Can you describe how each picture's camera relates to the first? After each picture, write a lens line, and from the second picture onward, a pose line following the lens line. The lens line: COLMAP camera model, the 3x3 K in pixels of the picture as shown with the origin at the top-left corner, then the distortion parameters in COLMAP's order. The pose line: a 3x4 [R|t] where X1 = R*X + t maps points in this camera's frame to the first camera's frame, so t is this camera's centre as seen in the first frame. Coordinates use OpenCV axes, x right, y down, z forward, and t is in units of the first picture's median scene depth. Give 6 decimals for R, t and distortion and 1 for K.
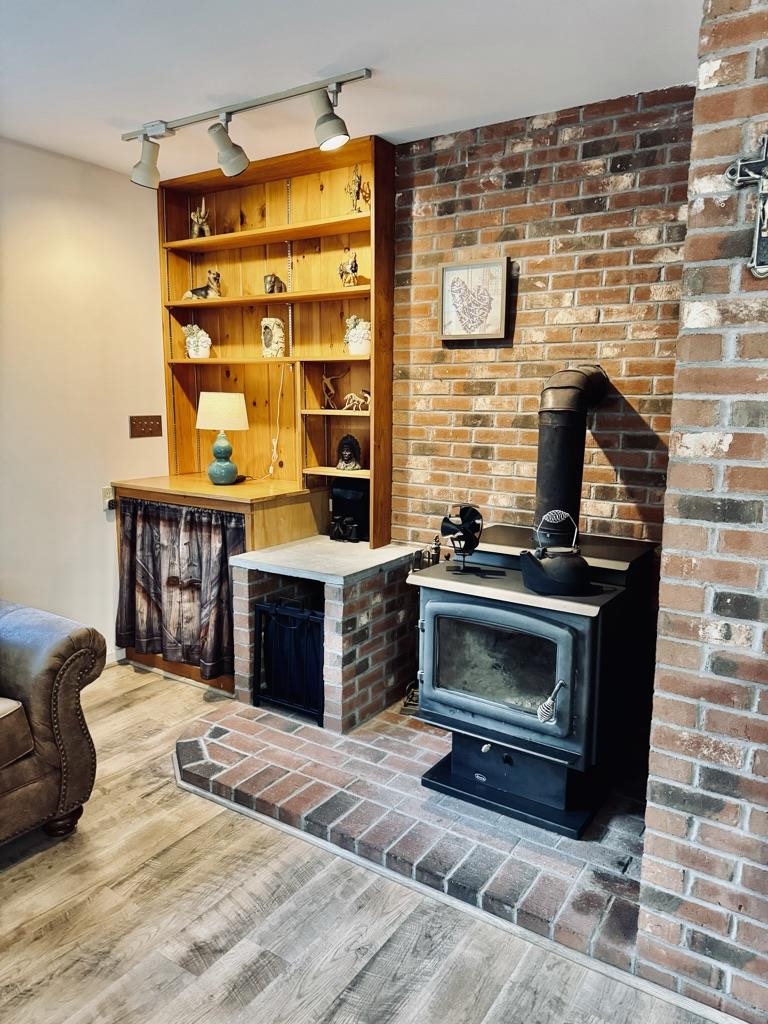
lens RADIAL K [[716.5, 0, 375.2], [0, 716.5, 507.0], [0, 0, 1]] dist [0.072364, -0.085698]
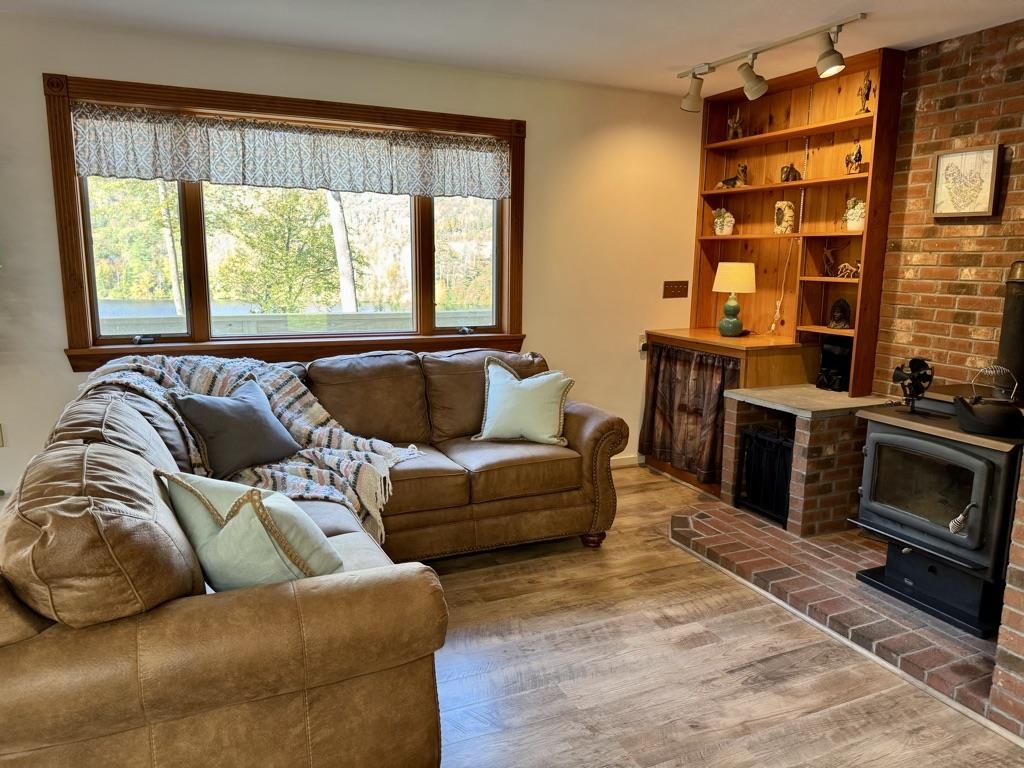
lens RADIAL K [[716.5, 0, 505.1], [0, 716.5, 376.4], [0, 0, 1]] dist [0.072364, -0.085698]
pose [[0.846230, 0.087899, -0.525518, 0.153571], [-0.084930, 0.995941, 0.029821, 0.042093], [0.526005, 0.019396, 0.850260, -0.339773]]
